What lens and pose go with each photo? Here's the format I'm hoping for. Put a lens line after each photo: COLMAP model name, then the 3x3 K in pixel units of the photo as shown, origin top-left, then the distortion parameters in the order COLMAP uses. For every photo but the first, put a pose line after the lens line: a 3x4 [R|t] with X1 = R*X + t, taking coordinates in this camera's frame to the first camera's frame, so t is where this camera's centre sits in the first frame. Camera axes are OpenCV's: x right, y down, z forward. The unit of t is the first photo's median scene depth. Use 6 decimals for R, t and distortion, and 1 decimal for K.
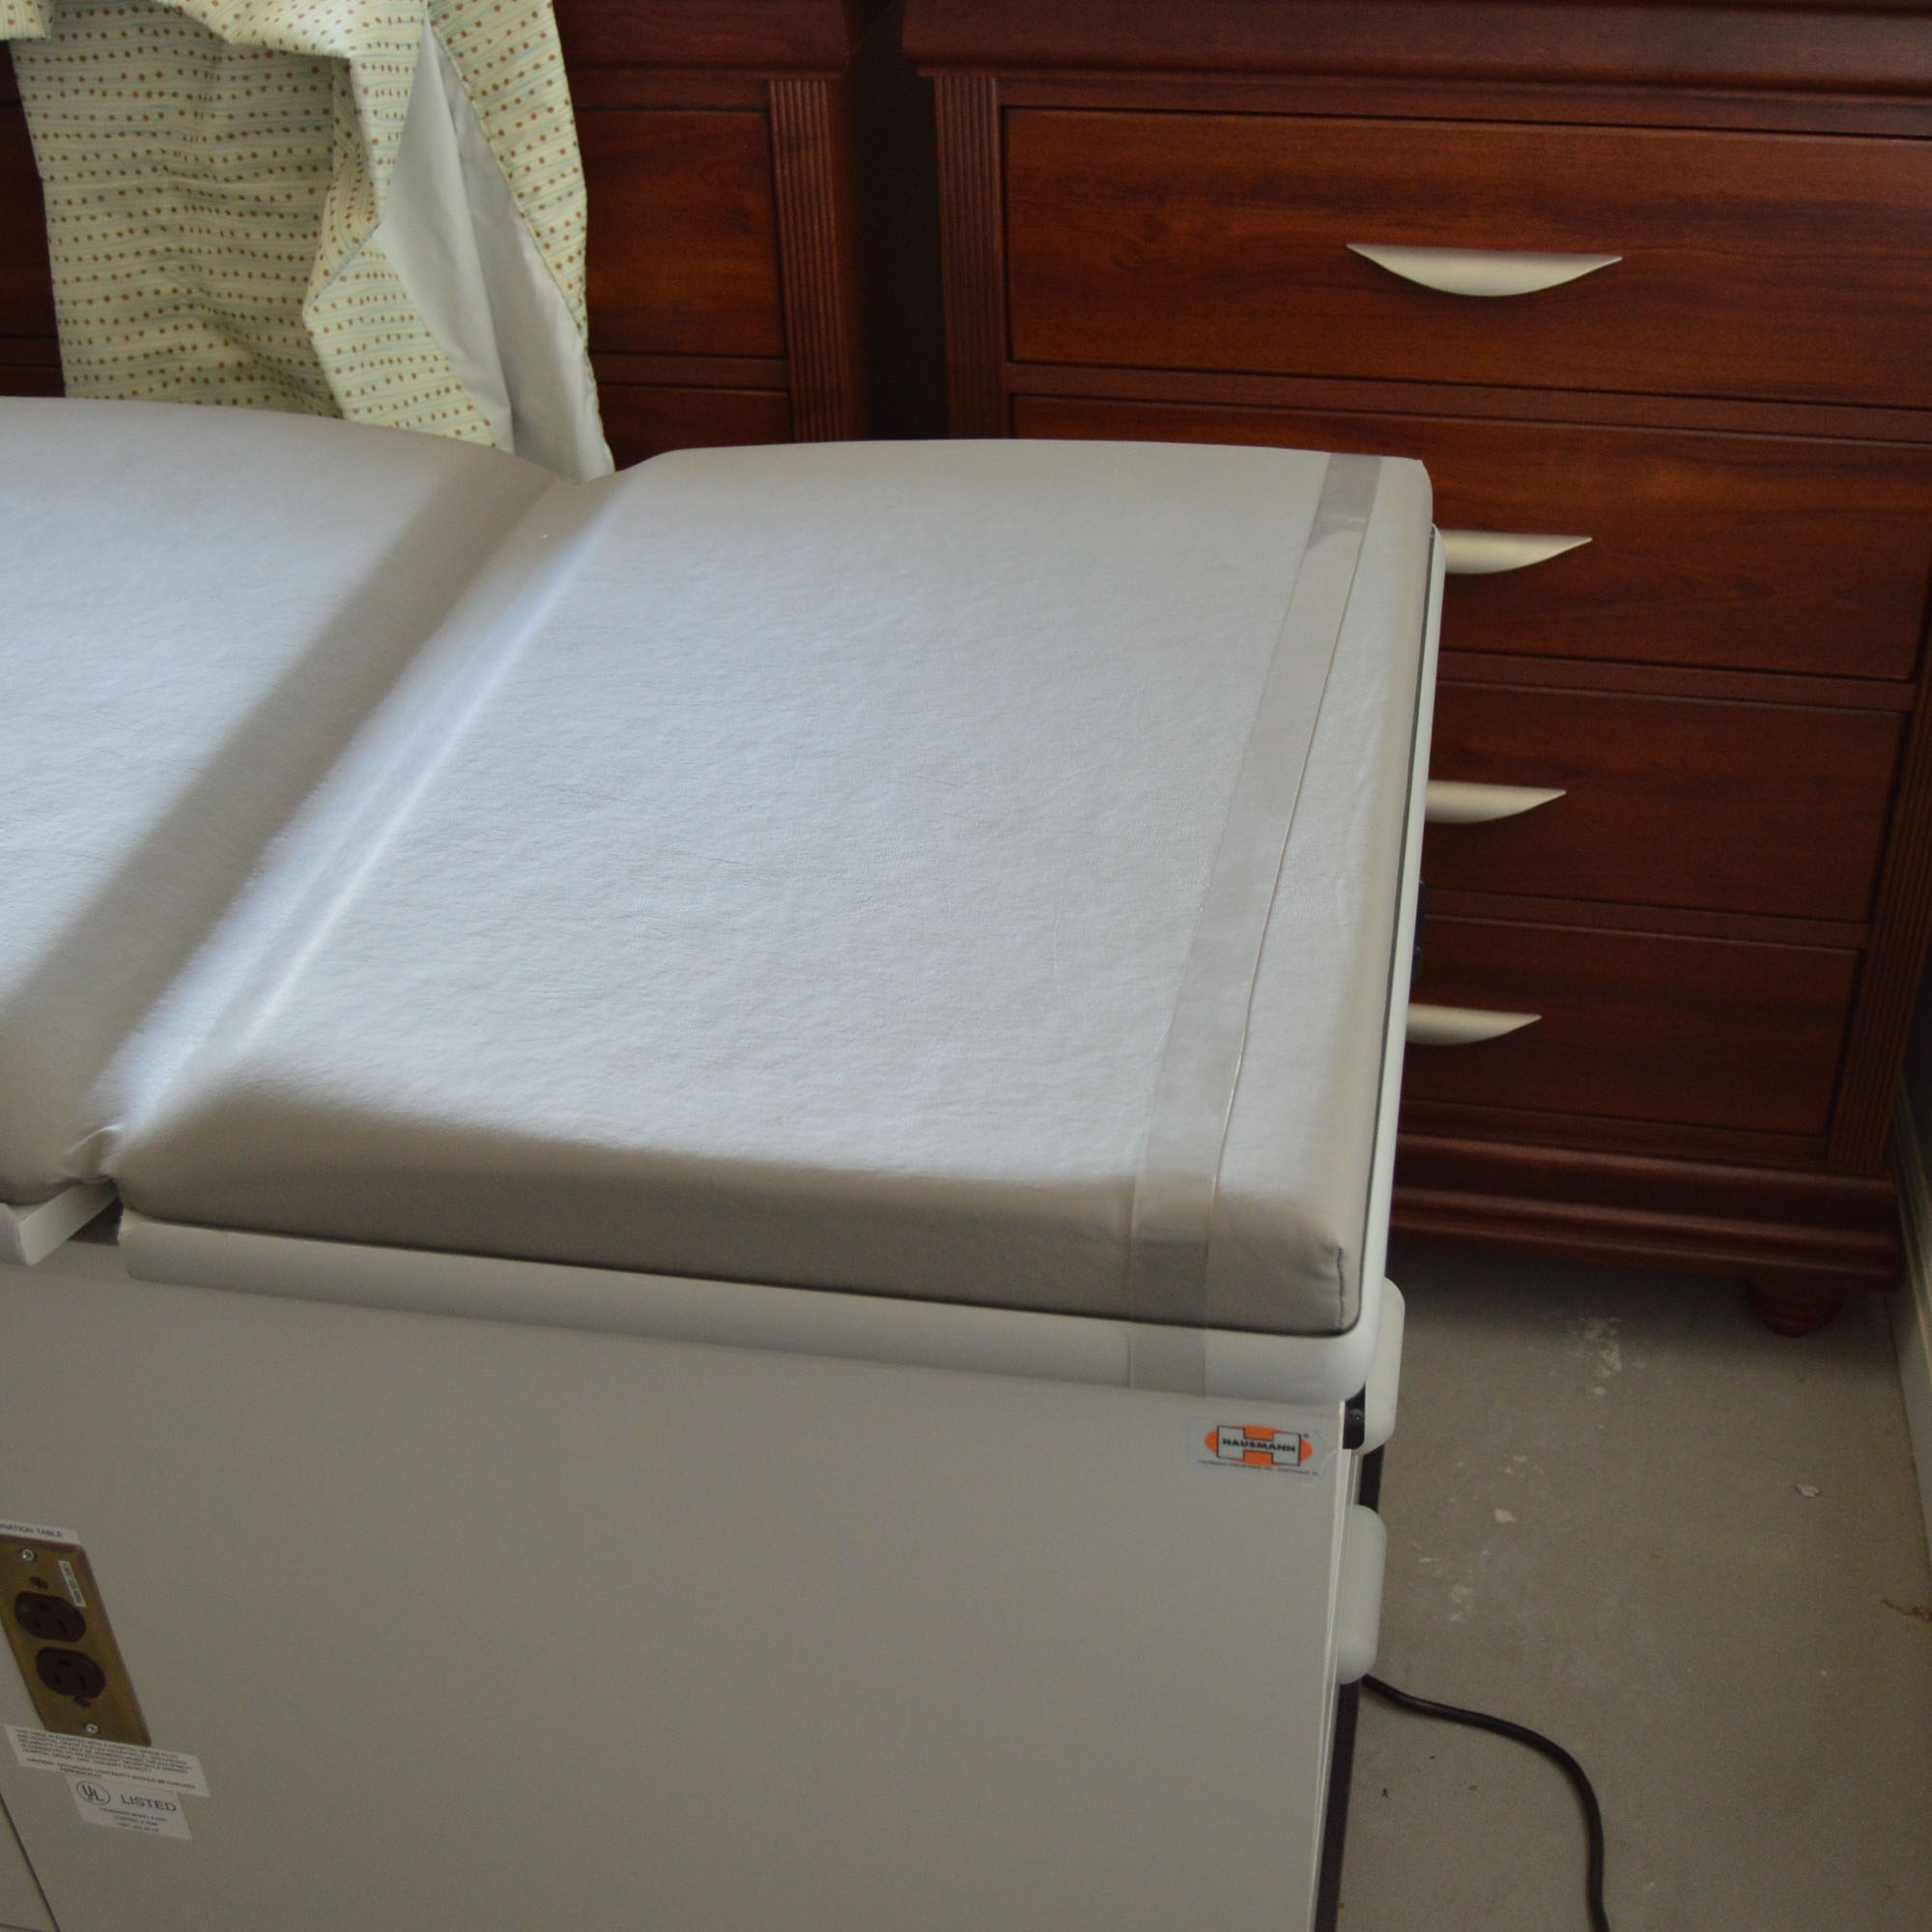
lens RADIAL K [[2549.1, 0, 946.5], [0, 2549.1, 965.4], [0, 0, 1]] dist [-0.079462, 0.000000]
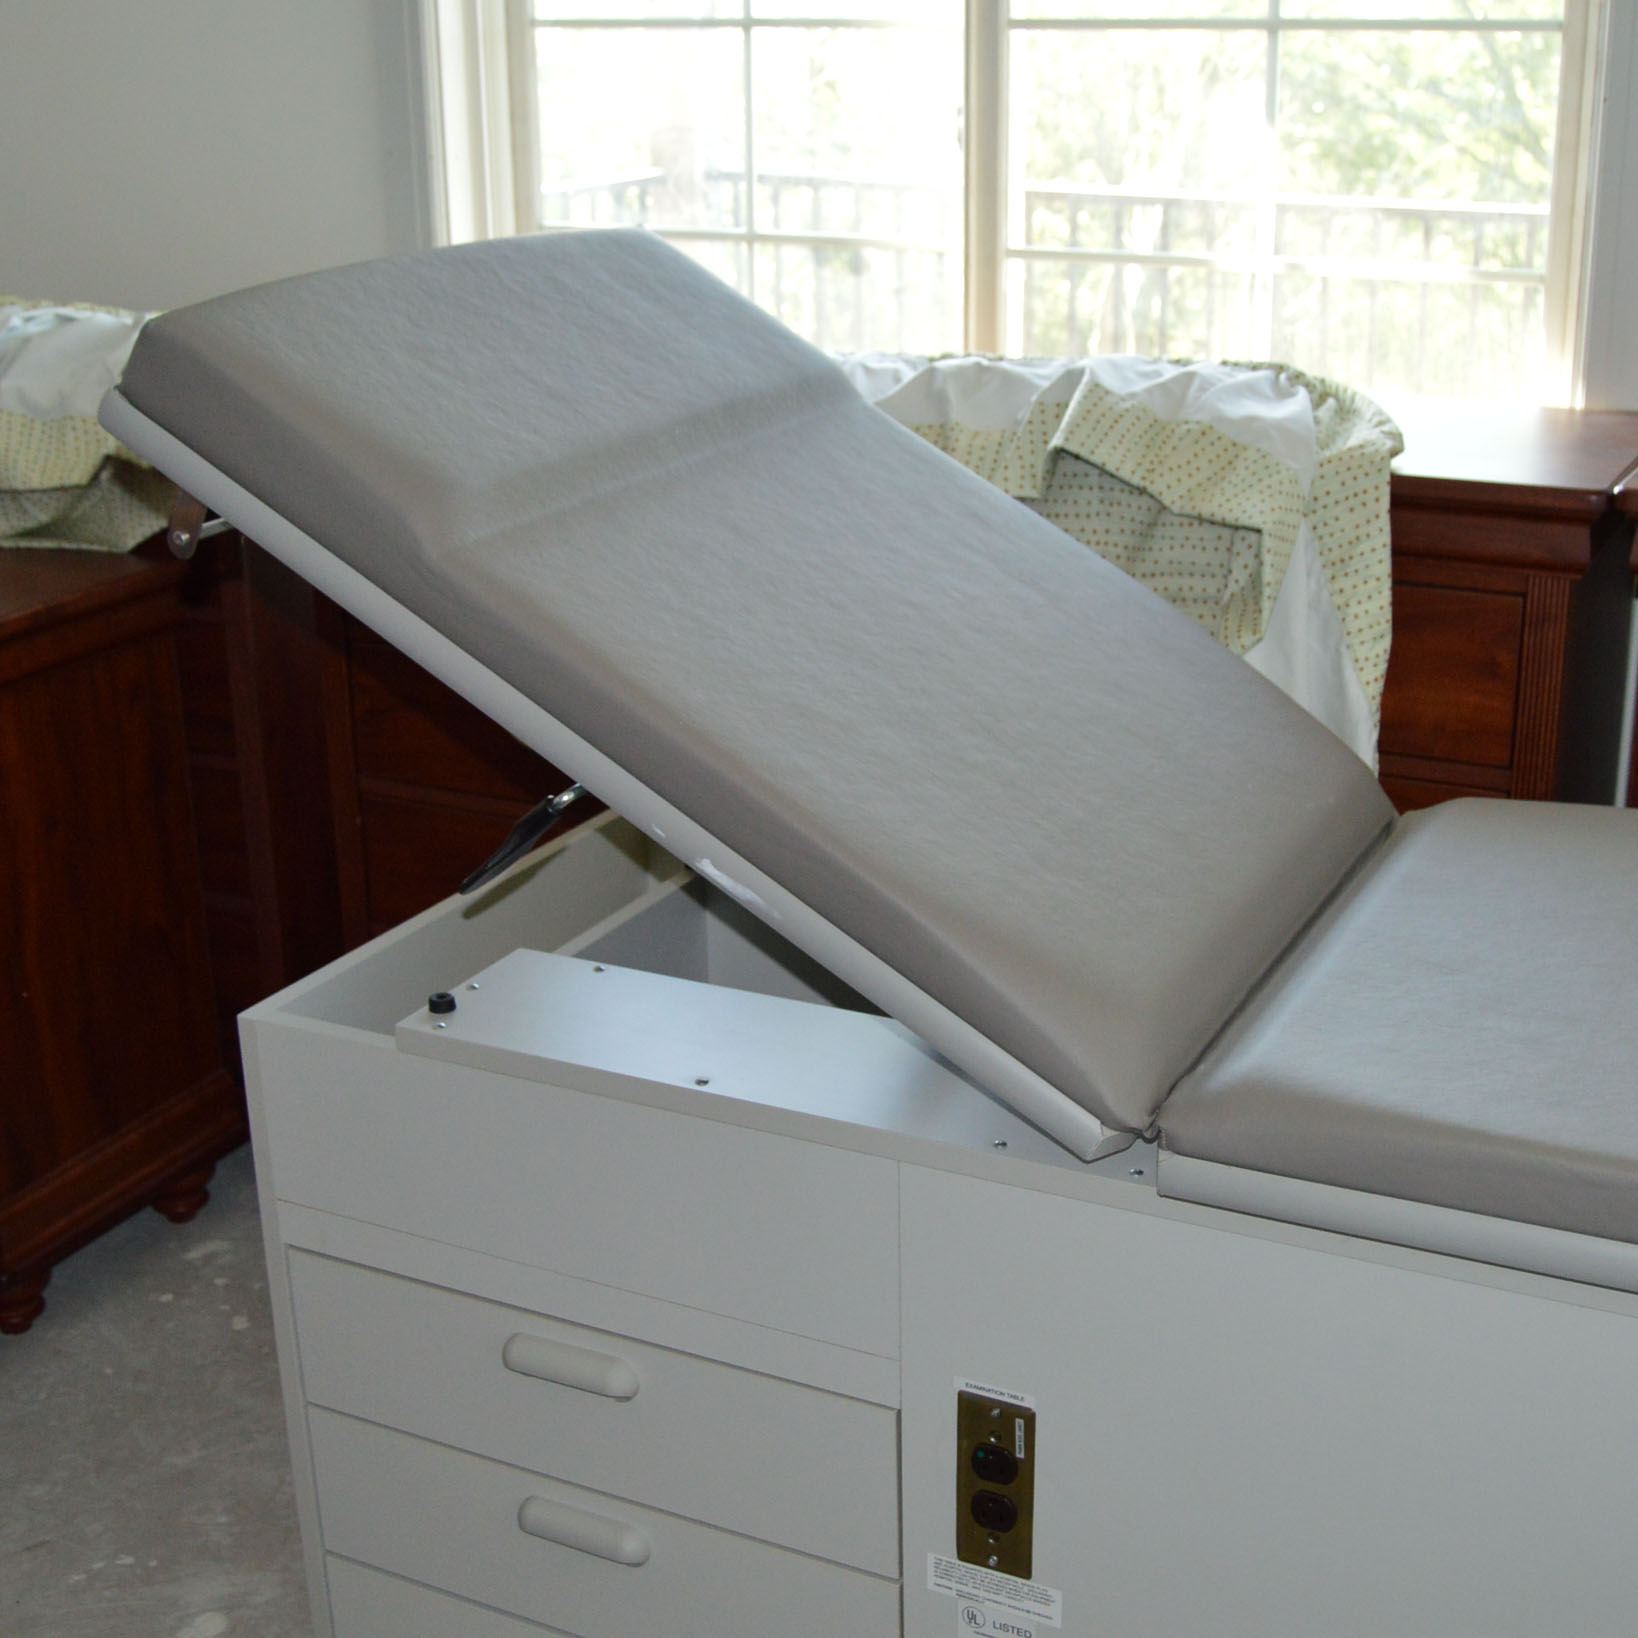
lens RADIAL K [[2377.1, 0, 823.0], [0, 2377.1, 822.7], [0, 0, 1]] dist [-0.072343, 0.000000]
pose [[0.961430, 0.114901, -0.249900, -0.107070], [-0.175583, 0.955740, -0.236076, 0.177776], [0.211714, 0.270849, 0.939052, -0.323257]]
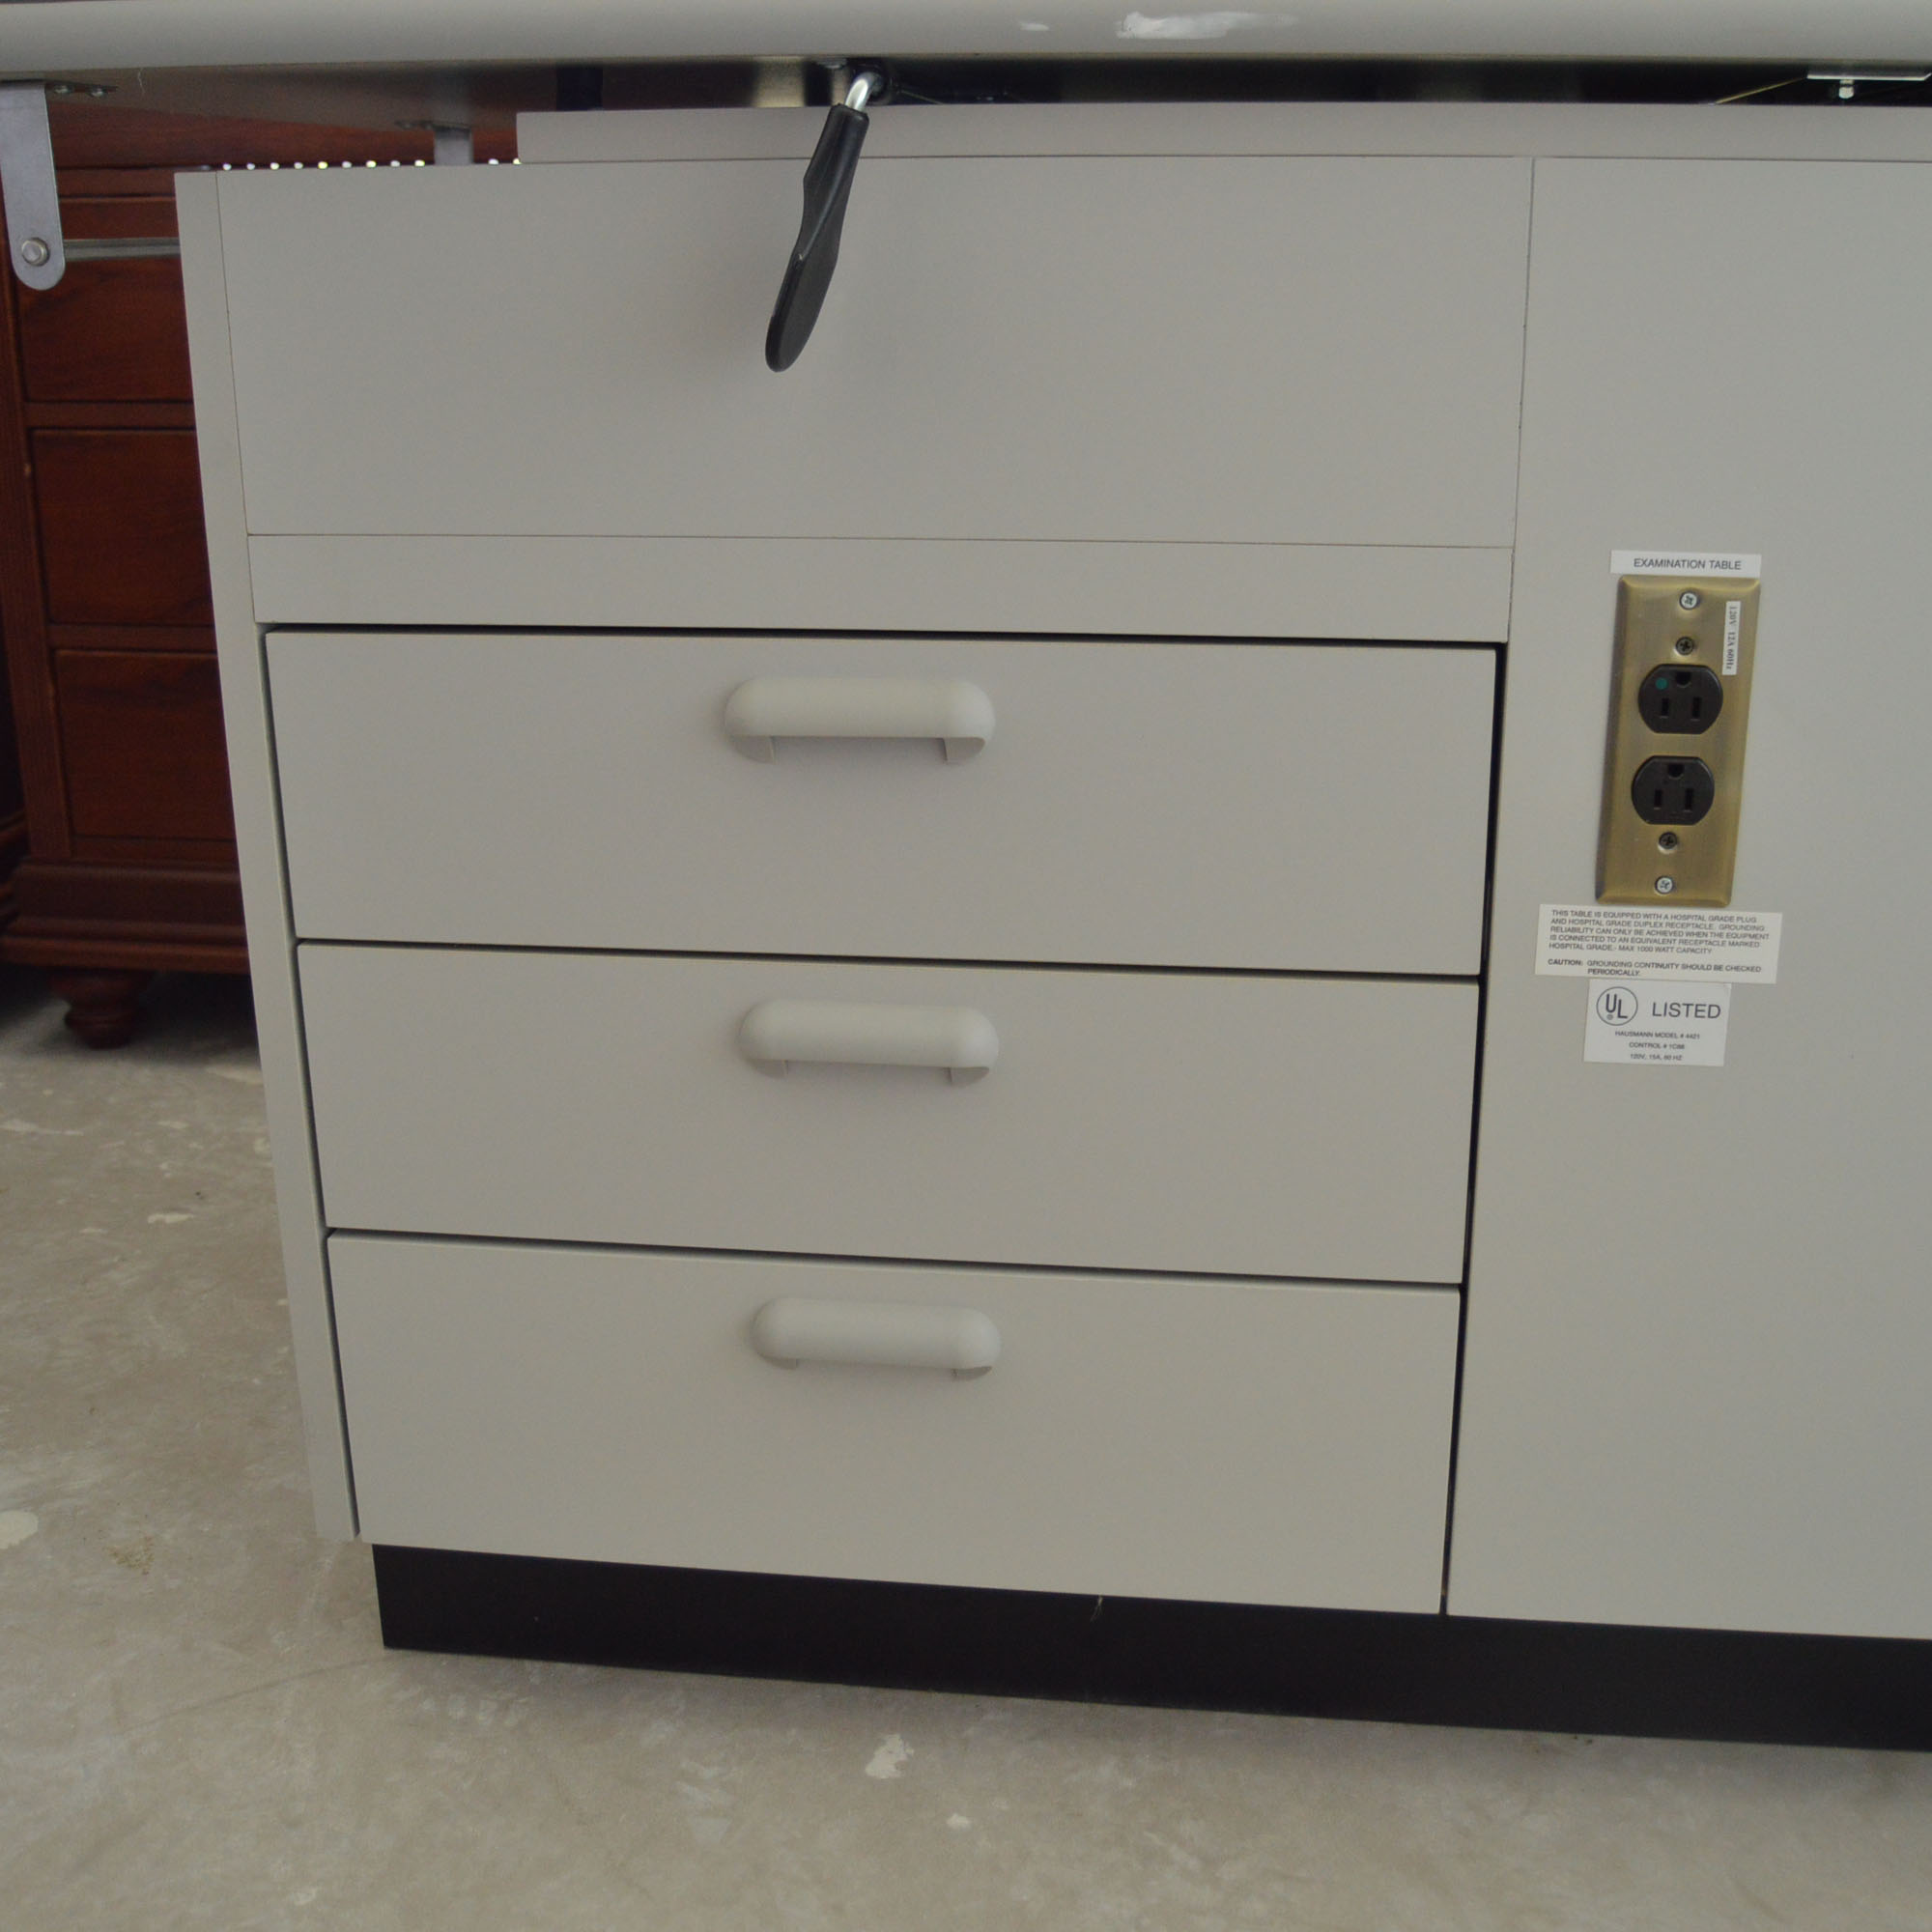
lens RADIAL K [[2282.9, 0, 963.4], [0, 2282.9, 955.1], [0, 0, 1]] dist [-0.082534, 0.000000]
pose [[0.996213, 0.021042, 0.084358, -0.494478], [0.006941, 0.947924, -0.318421, 0.438911], [-0.086666, 0.317801, 0.944188, 0.204597]]
